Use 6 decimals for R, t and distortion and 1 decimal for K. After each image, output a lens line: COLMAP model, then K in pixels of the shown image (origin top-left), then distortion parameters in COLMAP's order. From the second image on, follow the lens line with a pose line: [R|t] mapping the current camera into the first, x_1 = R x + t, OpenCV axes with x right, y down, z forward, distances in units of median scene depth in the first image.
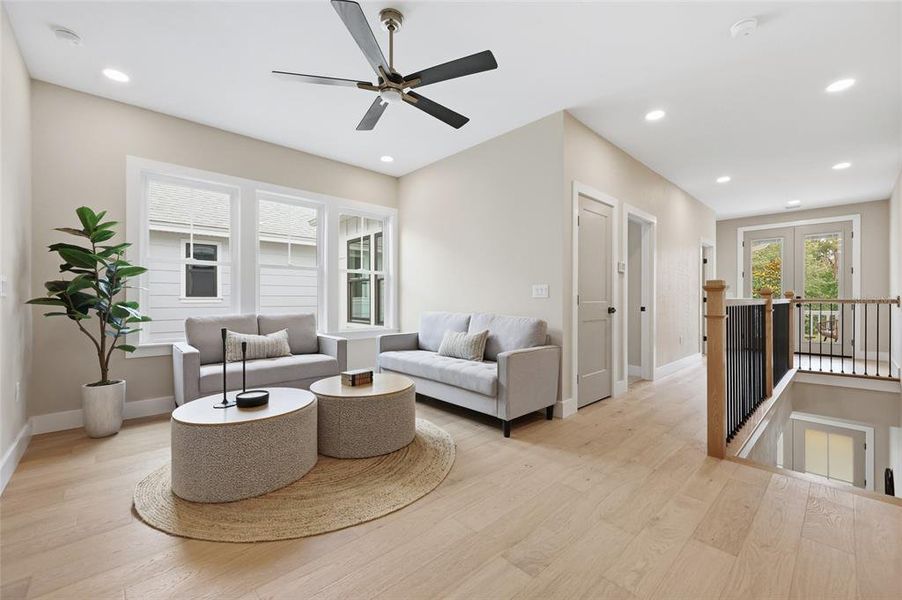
lens RADIAL K [[374.5, 0, 454.9], [0, 374.5, 299.2], [0, 0, 1]] dist [-0.000316, 0.000096]
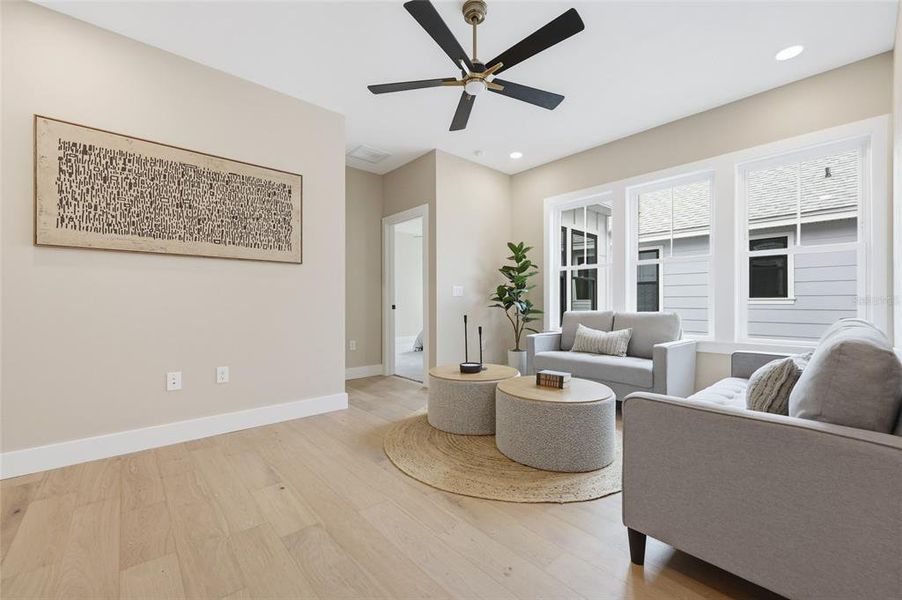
lens RADIAL K [[374.5, 0, 455.1], [0, 374.5, 302.1], [0, 0, 1]] dist [-0.000316, 0.000096]
pose [[-0.042341, -0.003683, -0.999096, 0.698125], [-0.000923, 0.999993, -0.003647, 0.025487], [0.999103, 0.000768, -0.042344, 0.838770]]
